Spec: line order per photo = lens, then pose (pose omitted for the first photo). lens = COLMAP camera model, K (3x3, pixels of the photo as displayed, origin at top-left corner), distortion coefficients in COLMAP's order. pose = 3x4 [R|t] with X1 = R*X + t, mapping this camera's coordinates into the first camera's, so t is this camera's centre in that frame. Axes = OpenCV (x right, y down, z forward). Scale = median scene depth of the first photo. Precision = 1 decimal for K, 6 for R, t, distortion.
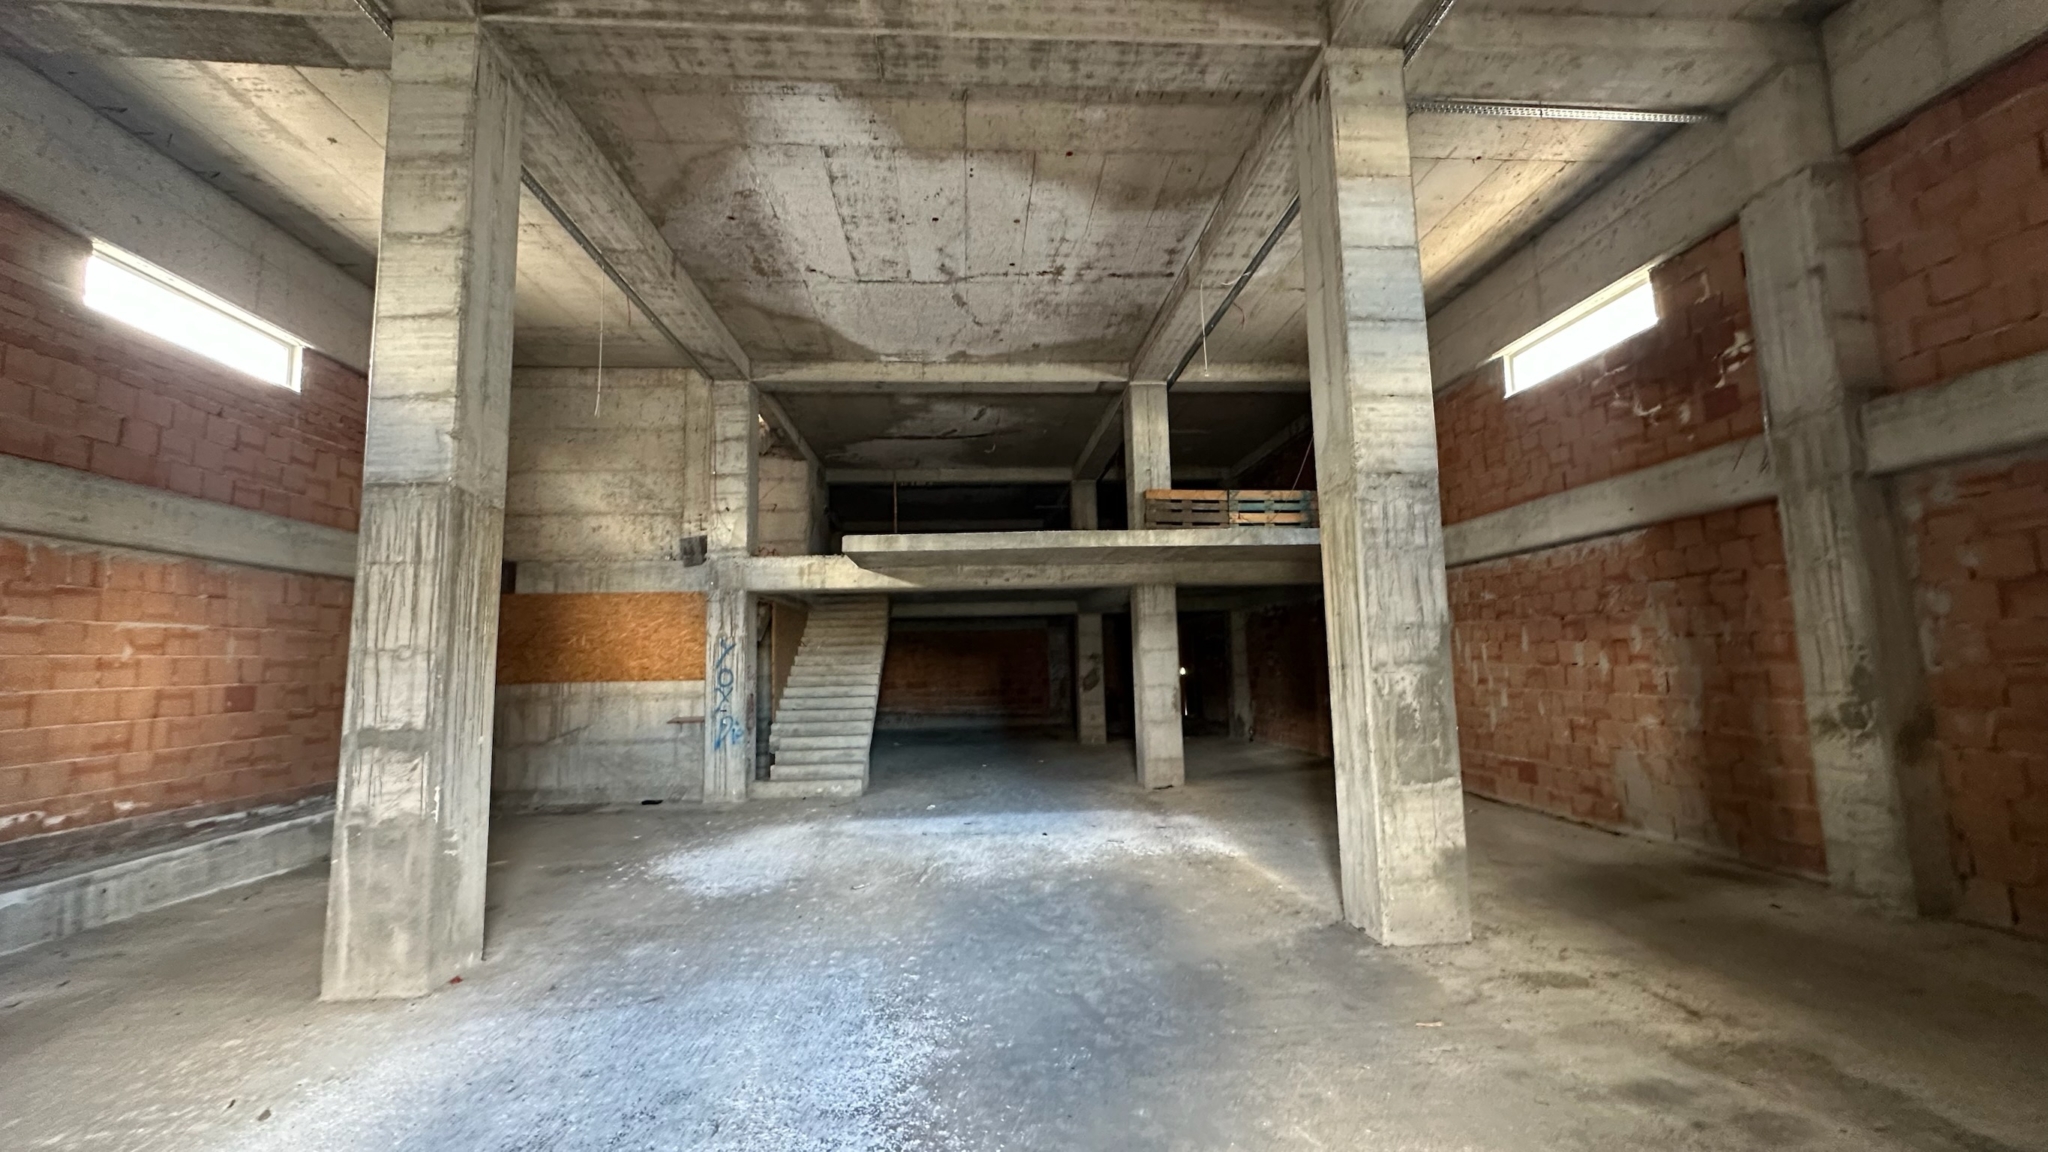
lens RADIAL K [[798.7, 0, 1024.0], [0, 798.7, 576.0], [0, 0, 1]] dist [-0.000790, 0.000055]
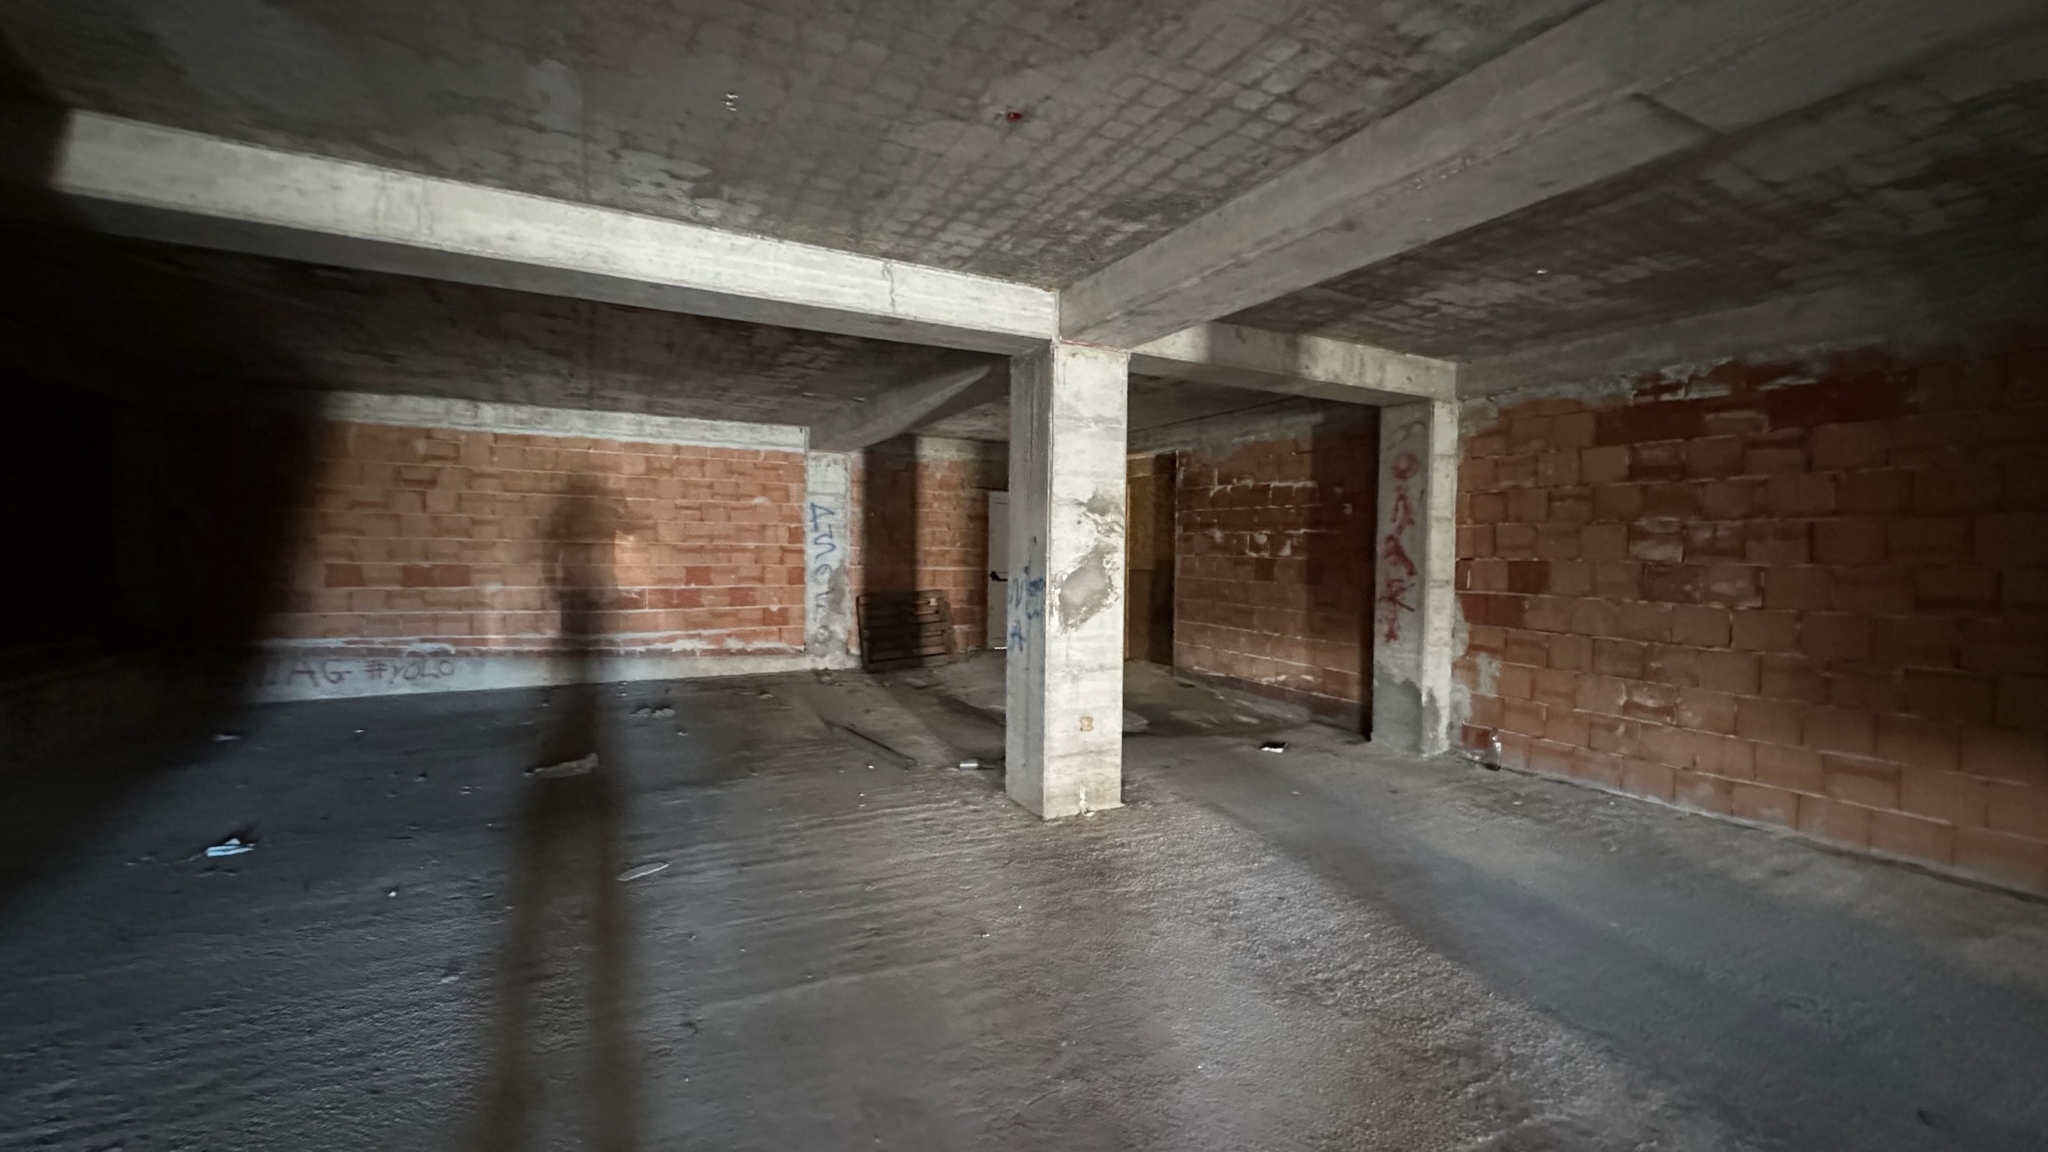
lens RADIAL K [[798.7, 0, 1024.0], [0, 798.7, 576.0], [0, 0, 1]] dist [-0.000790, 0.000055]
pose [[0.914795, 0.020824, 0.403382, -0.152453], [-0.078815, 0.988677, 0.127697, 0.297707], [-0.396155, -0.148609, 0.906077, 2.449225]]
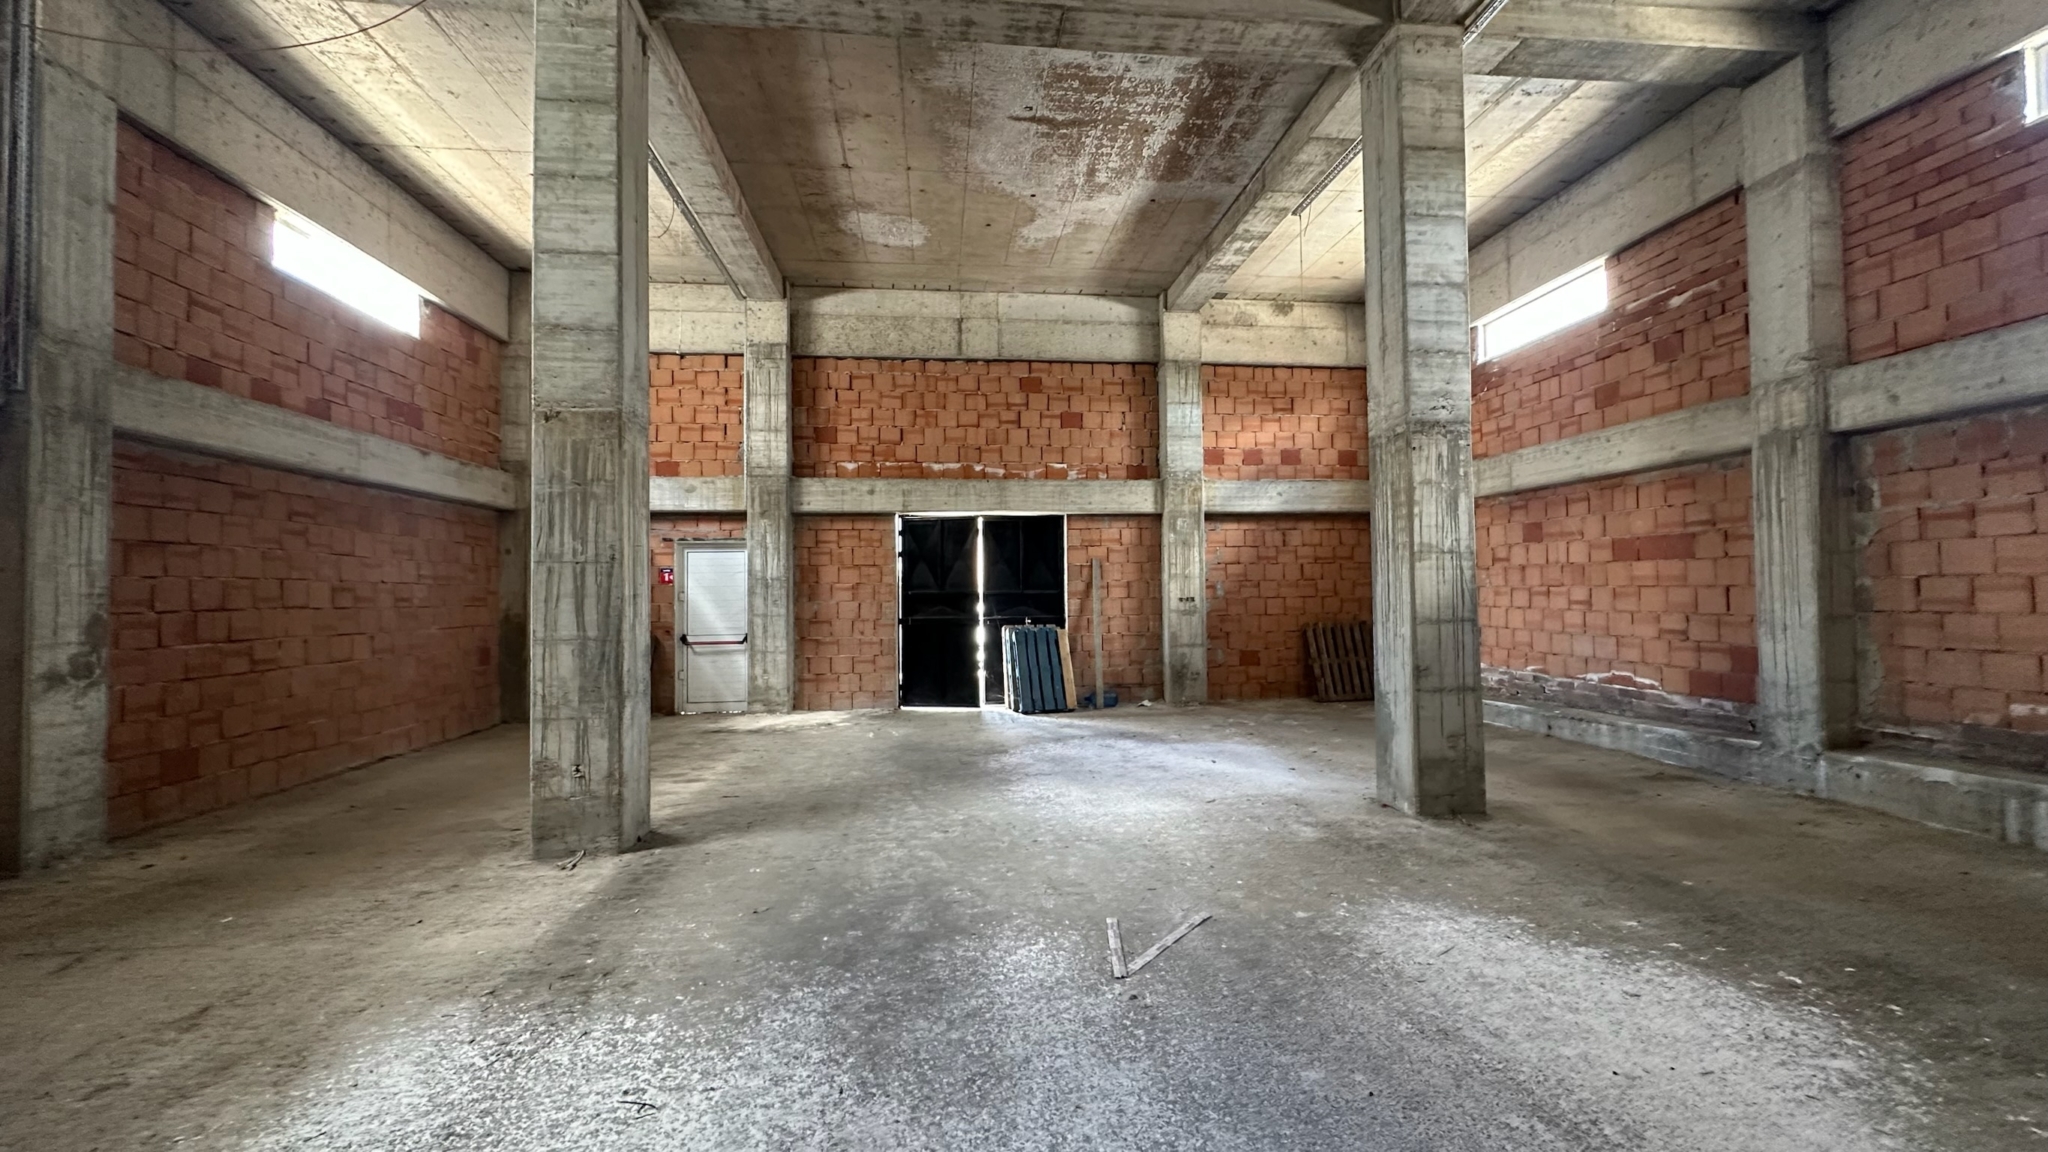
lens RADIAL K [[798.7, 0, 1024.0], [0, 798.7, 576.0], [0, 0, 1]] dist [-0.000790, 0.000055]
pose [[-0.998605, 0.034605, -0.039878, -0.058525], [0.039760, 0.989814, -0.136699, 0.232506], [0.034741, -0.138093, -0.989810, 1.909425]]
